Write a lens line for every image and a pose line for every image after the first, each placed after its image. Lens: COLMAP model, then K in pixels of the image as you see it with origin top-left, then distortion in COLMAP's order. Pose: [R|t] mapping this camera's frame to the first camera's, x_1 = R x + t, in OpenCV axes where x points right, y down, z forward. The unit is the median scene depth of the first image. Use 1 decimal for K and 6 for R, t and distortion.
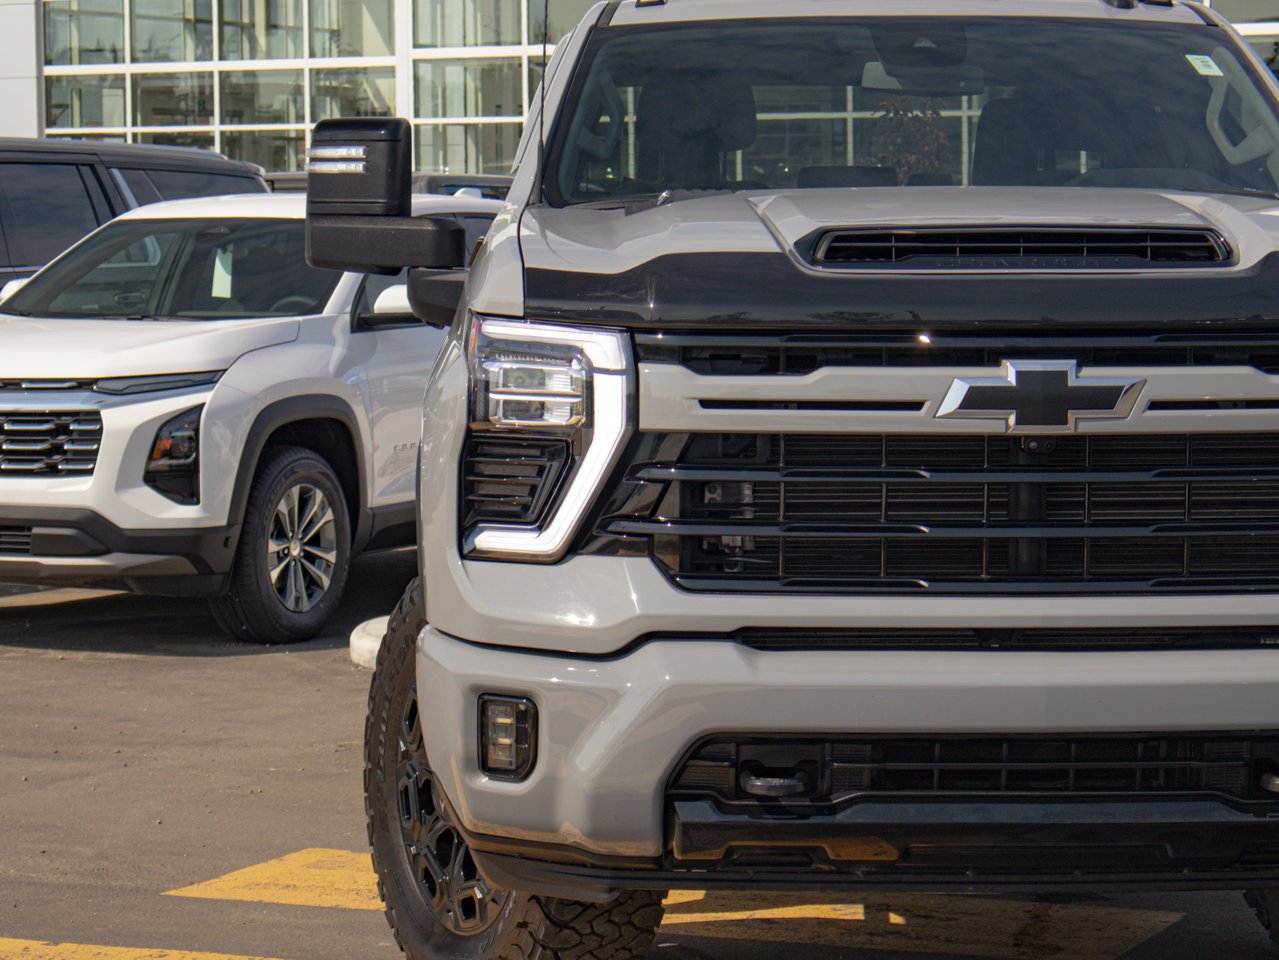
lens RADIAL K [[3678.4, 0, 639.5], [0, 3678.4, 480.0], [0, 0, 1]] dist [-0.174264, -0.988753]
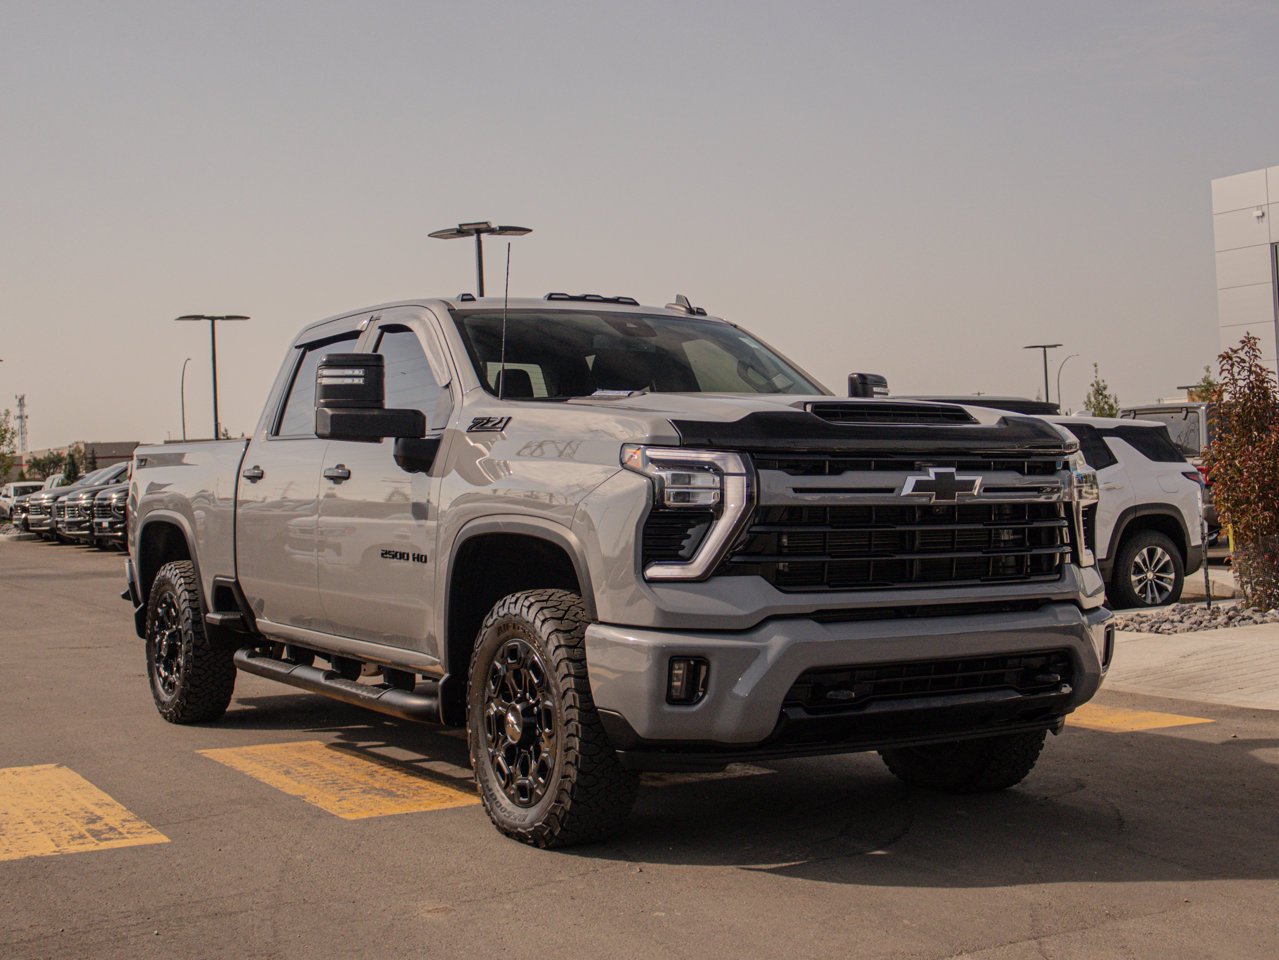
lens RADIAL K [[1671.6, 0, 639.5], [0, 1671.6, 480.0], [0, 0, 1]] dist [0.024687, 0.008376]
pose [[0.856186, -0.001502, 0.516666, -0.481114], [0.040671, 0.997089, -0.064500, 0.024889], [-0.515064, 0.076237, 0.853754, 0.318021]]
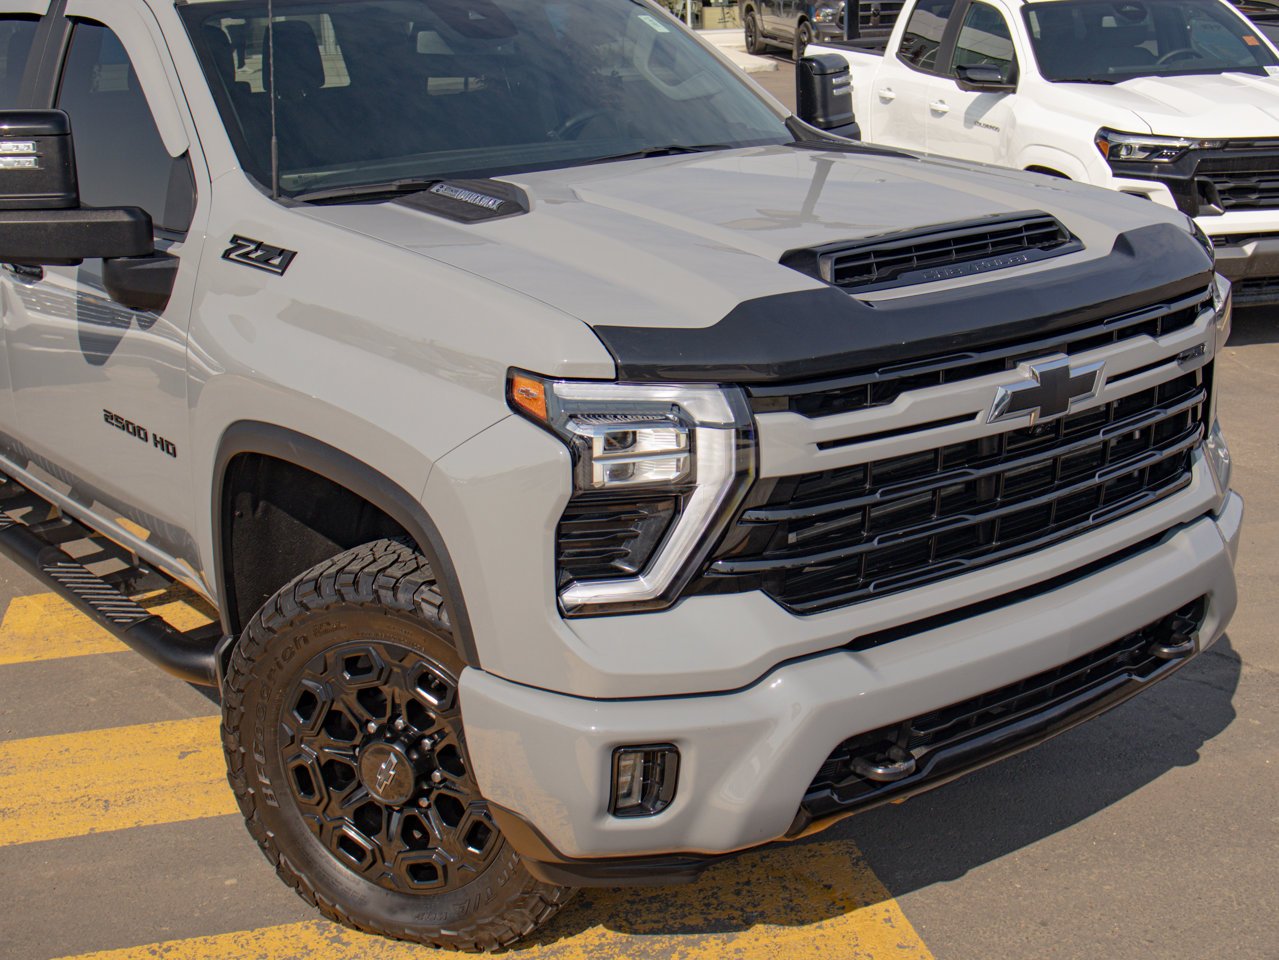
lens RADIAL K [[1671.6, 0, 639.5], [0, 1671.6, 480.0], [0, 0, 1]] dist [0.024687, 0.008376]
pose [[0.786282, -0.197996, 0.585285, -0.302293], [0.066209, 0.968811, 0.238793, -0.128006], [-0.614310, -0.149008, 0.774867, 0.654562]]
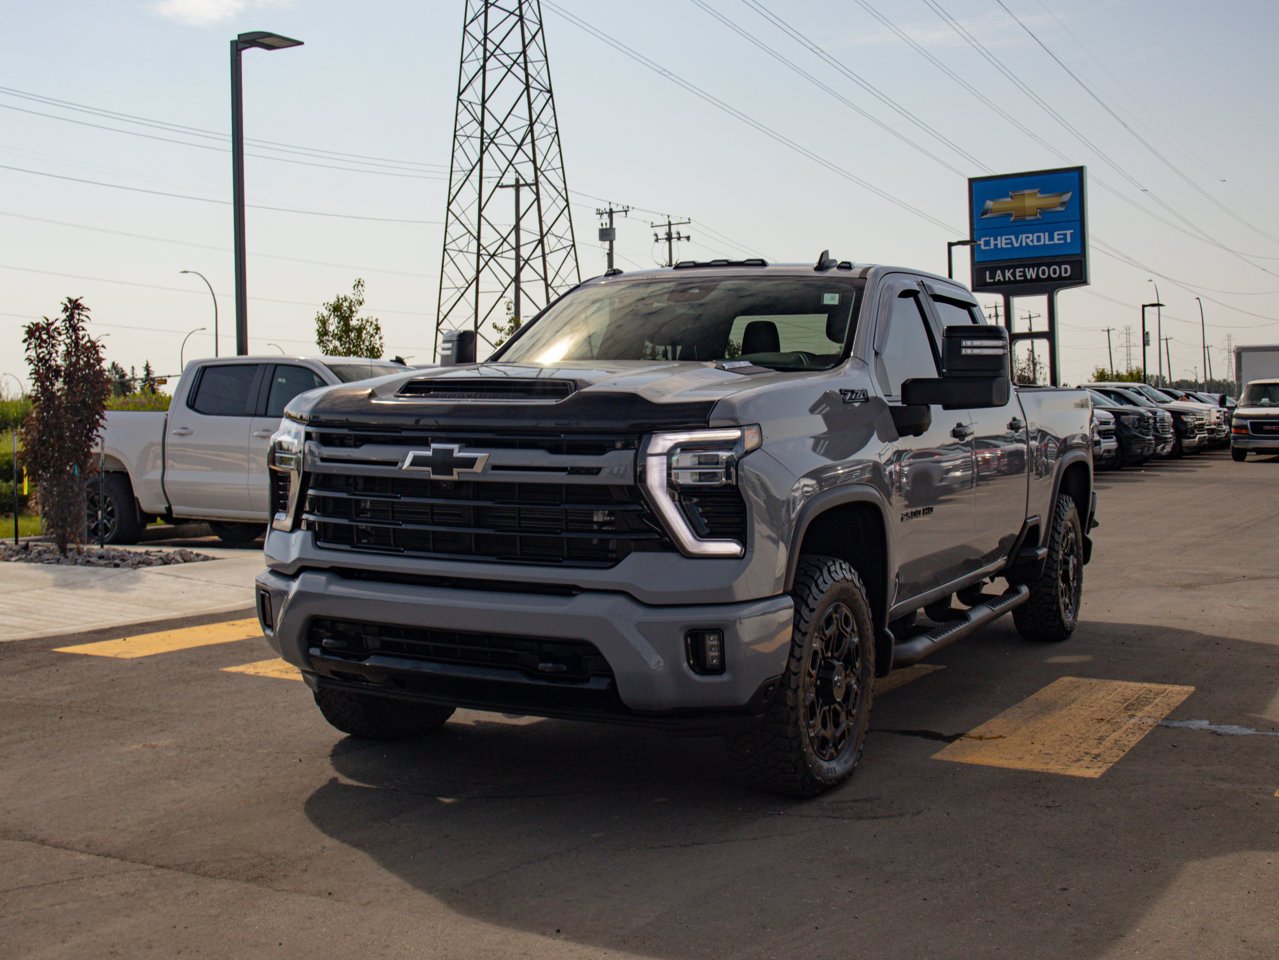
lens RADIAL K [[1583.5, 0, 644.1], [0, 1583.5, 456.6], [0, 0, 1]] dist [0.011747, 0.008784]
pose [[0.886863, 0.031433, -0.460961, 0.598784], [-0.044361, 0.998867, -0.017235, -0.014940], [0.459897, 0.035734, 0.887253, 0.273141]]
